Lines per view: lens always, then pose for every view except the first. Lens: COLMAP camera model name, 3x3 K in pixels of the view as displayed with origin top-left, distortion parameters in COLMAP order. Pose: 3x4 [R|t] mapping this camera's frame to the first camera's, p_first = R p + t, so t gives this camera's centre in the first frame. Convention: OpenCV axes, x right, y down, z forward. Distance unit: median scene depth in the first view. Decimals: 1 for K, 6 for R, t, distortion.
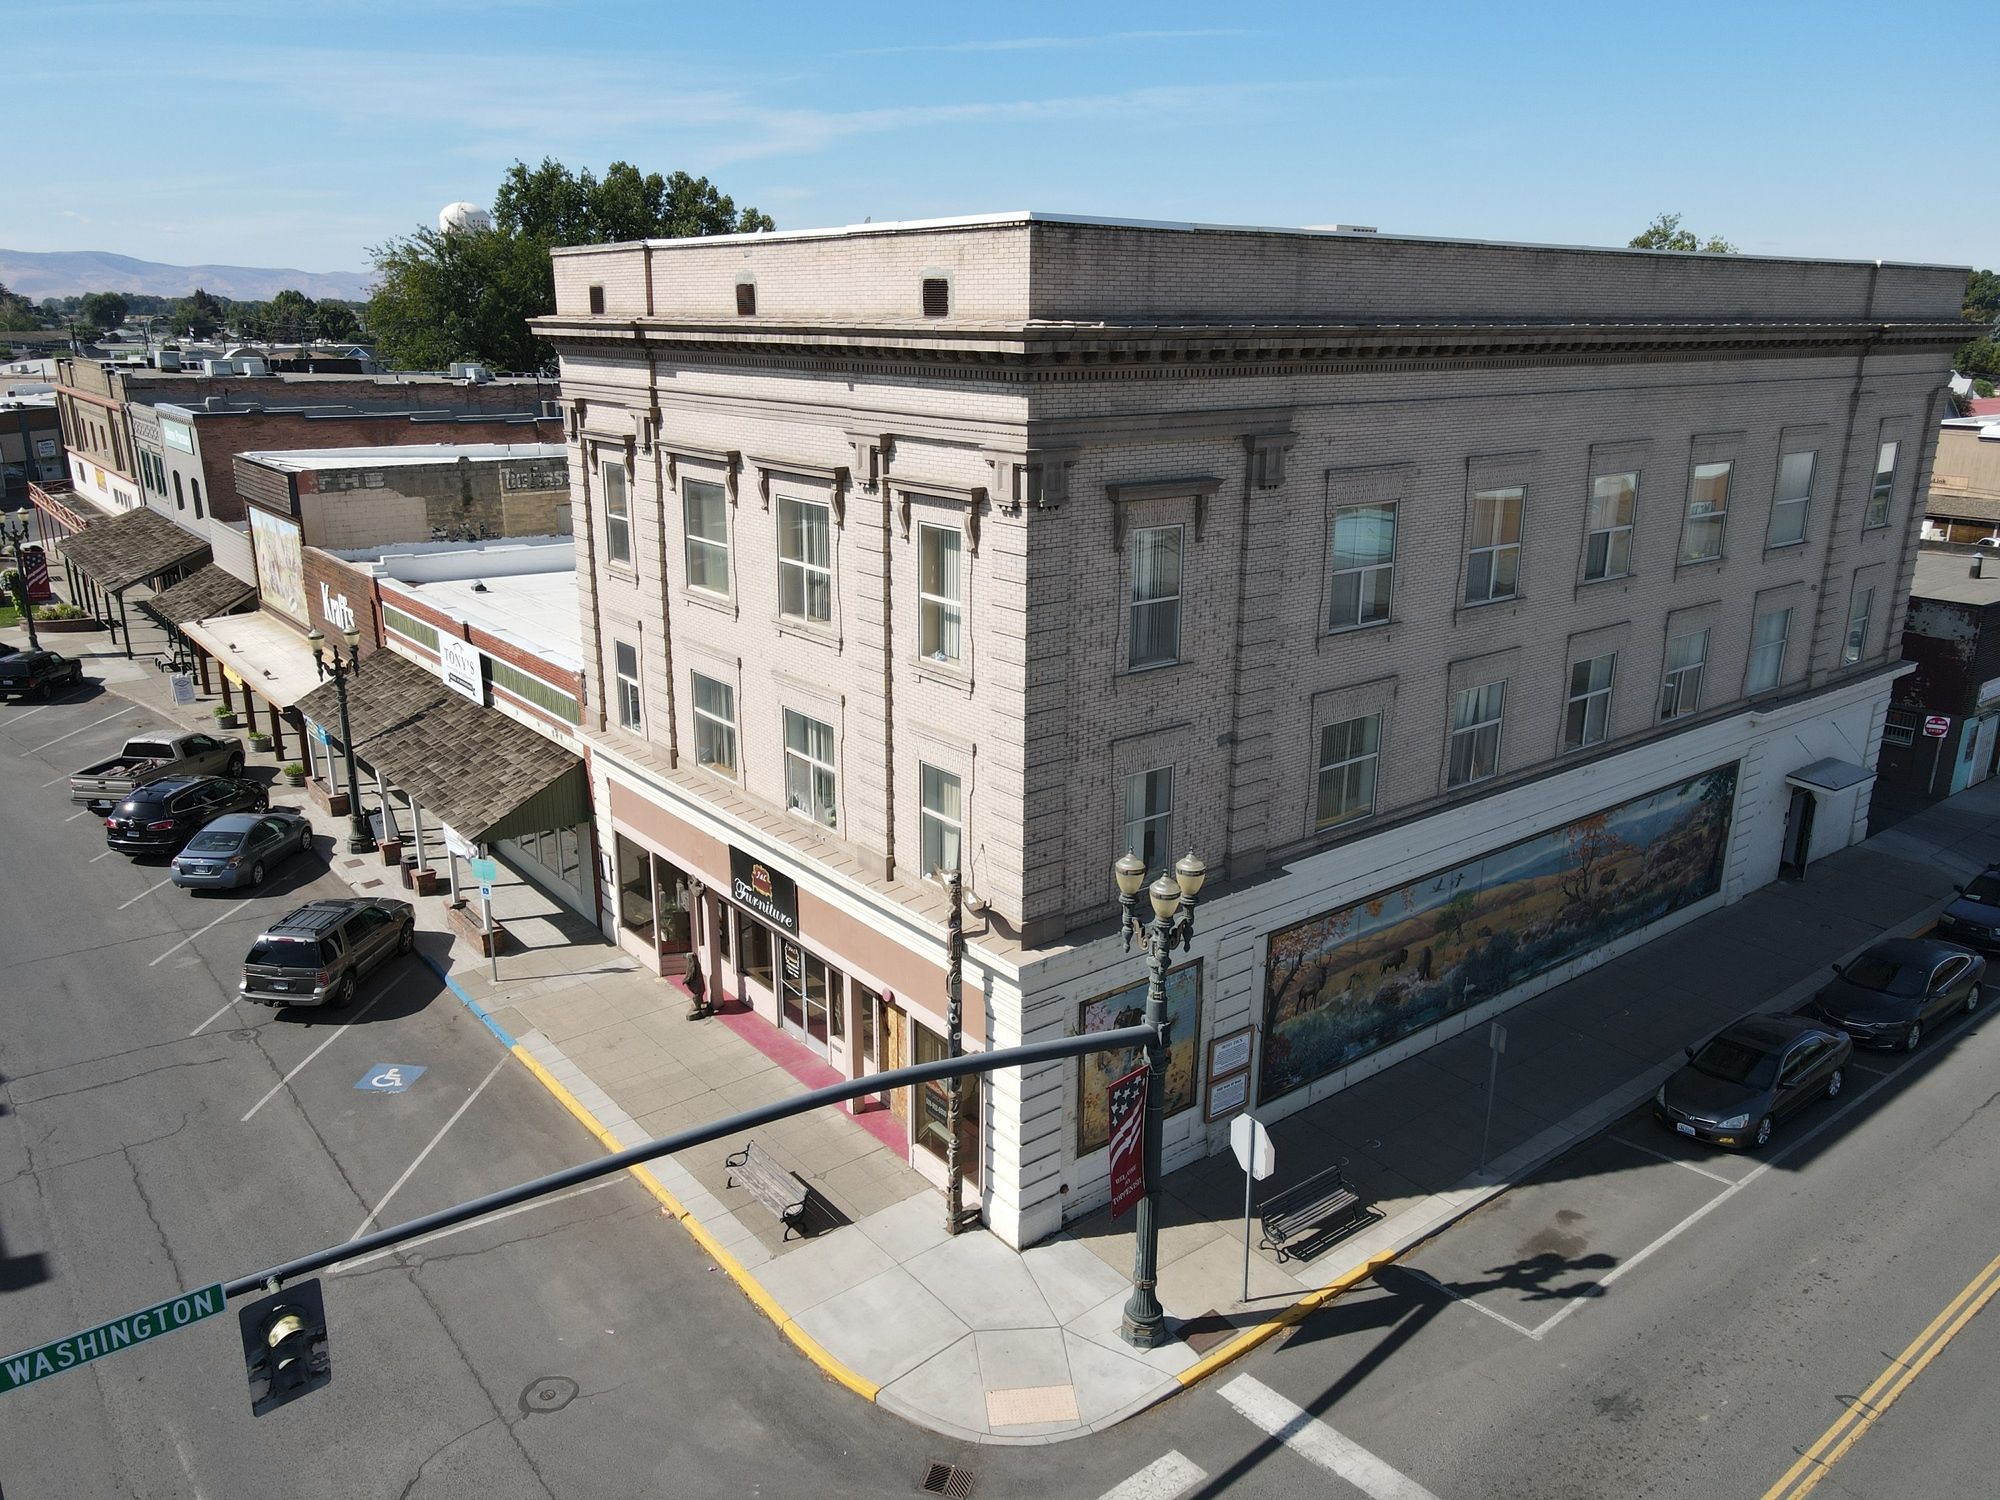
lens RADIAL K [[1466.8, 0, 993.1], [0, 1466.8, 745.6], [0, 0, 1]] dist [0.005396, 0.015354]
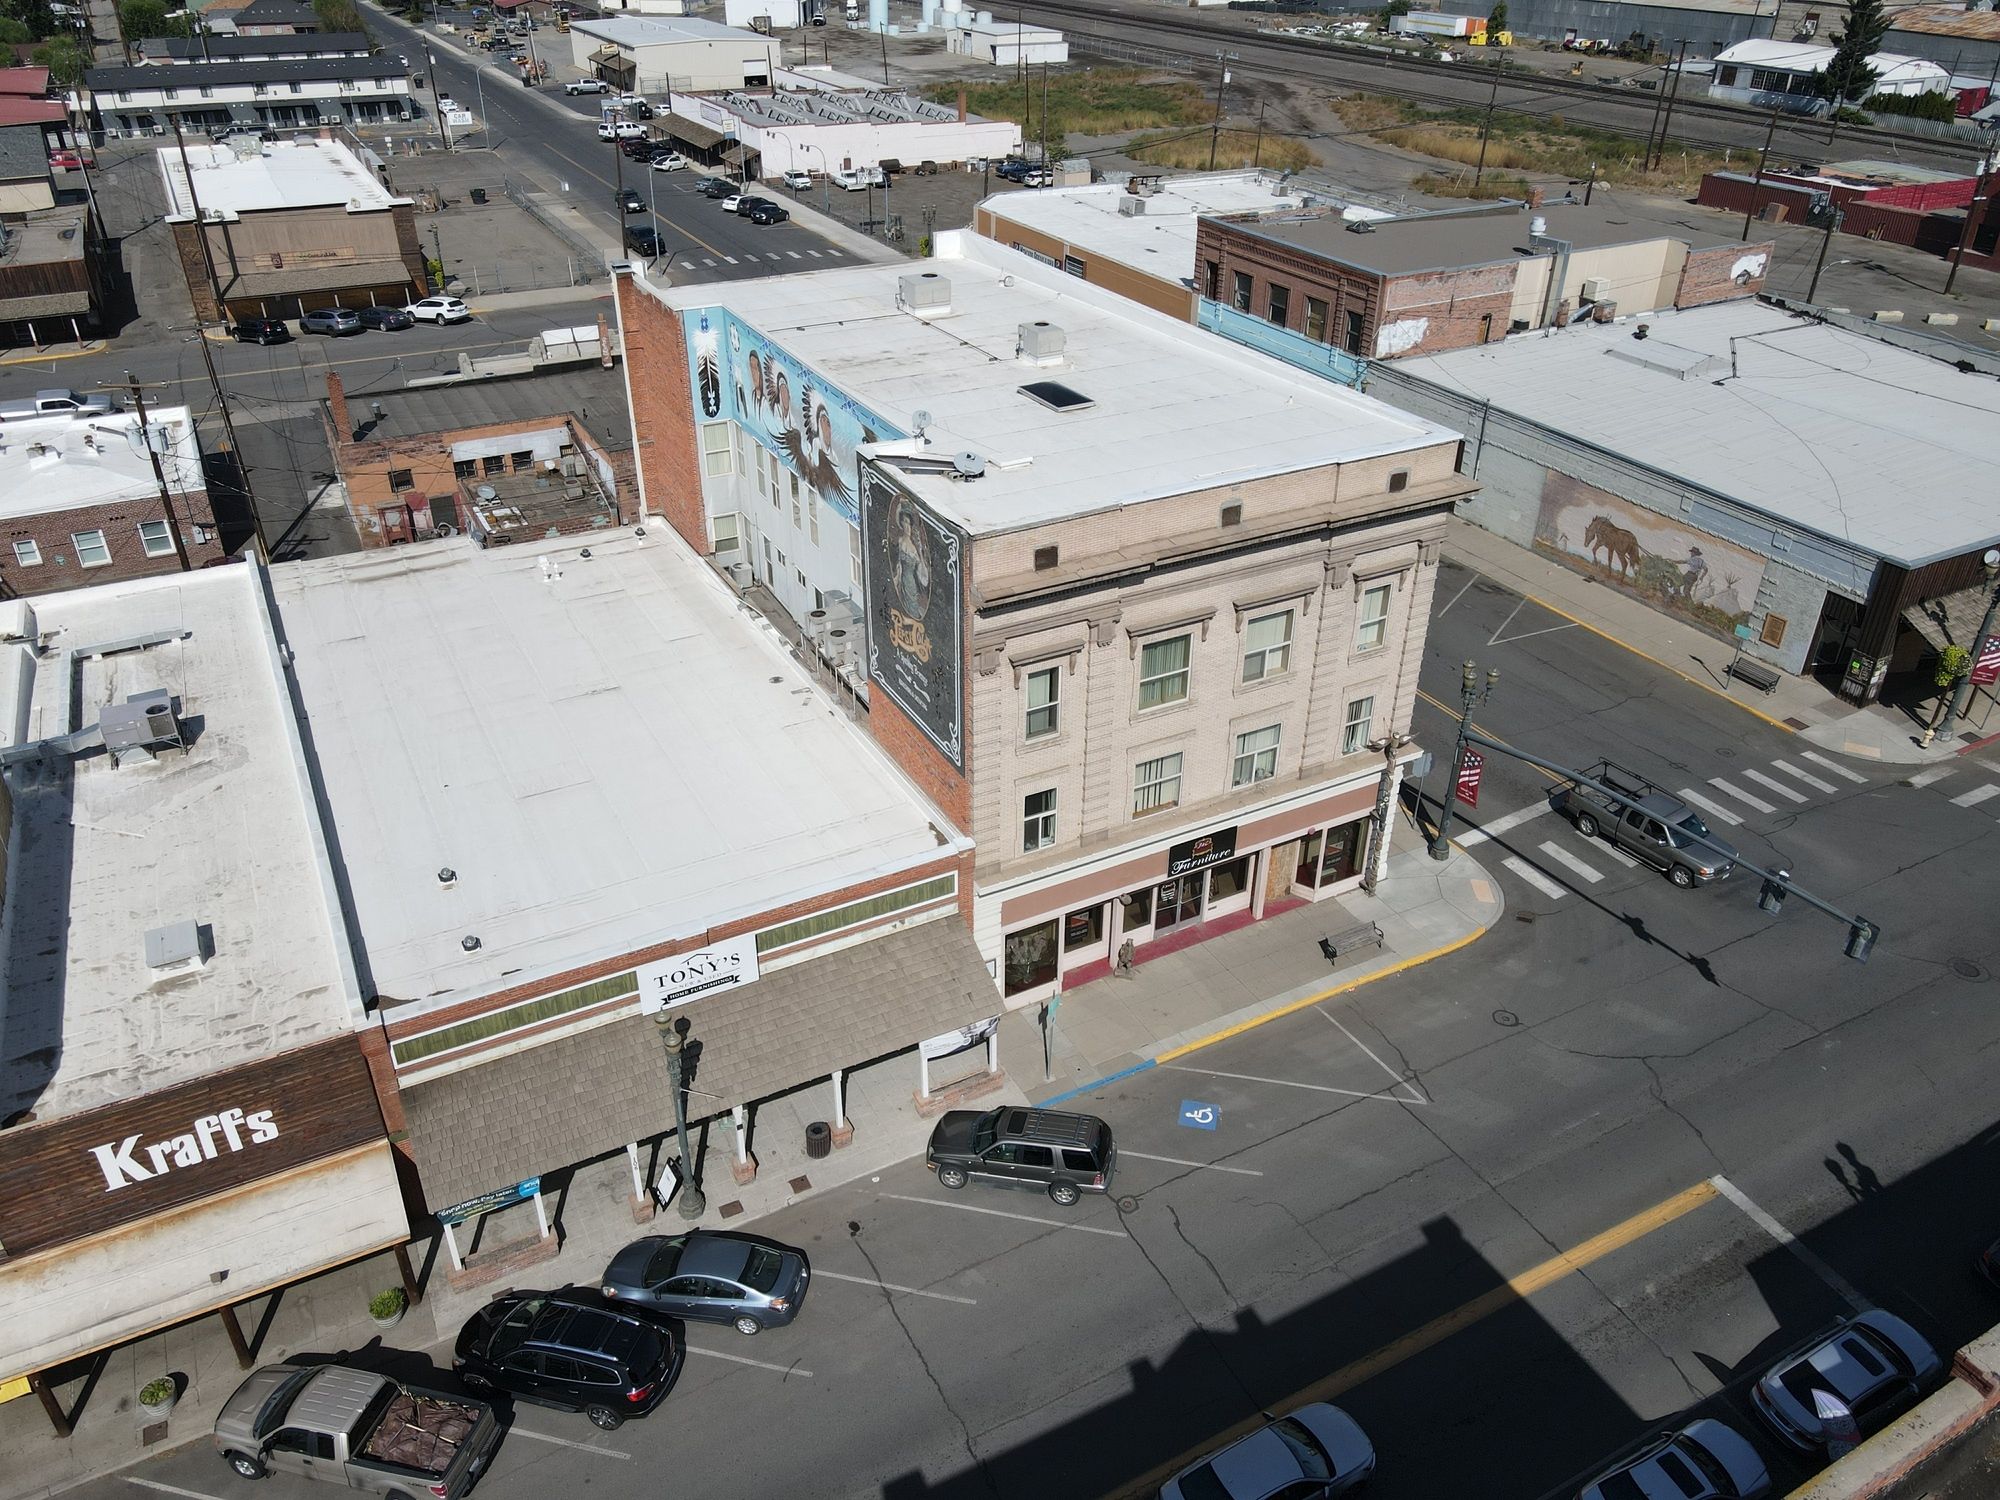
lens RADIAL K [[1464.0, 0, 1000.0], [0, 1464.0, 750.0], [0, 0, 1]] dist [-0.021730, 0.089447]
pose [[0.181970, -0.513250, 0.838726, -1.453548], [0.276761, 0.845218, 0.457176, -0.770996], [-0.943552, 0.148934, 0.295852, 0.715542]]
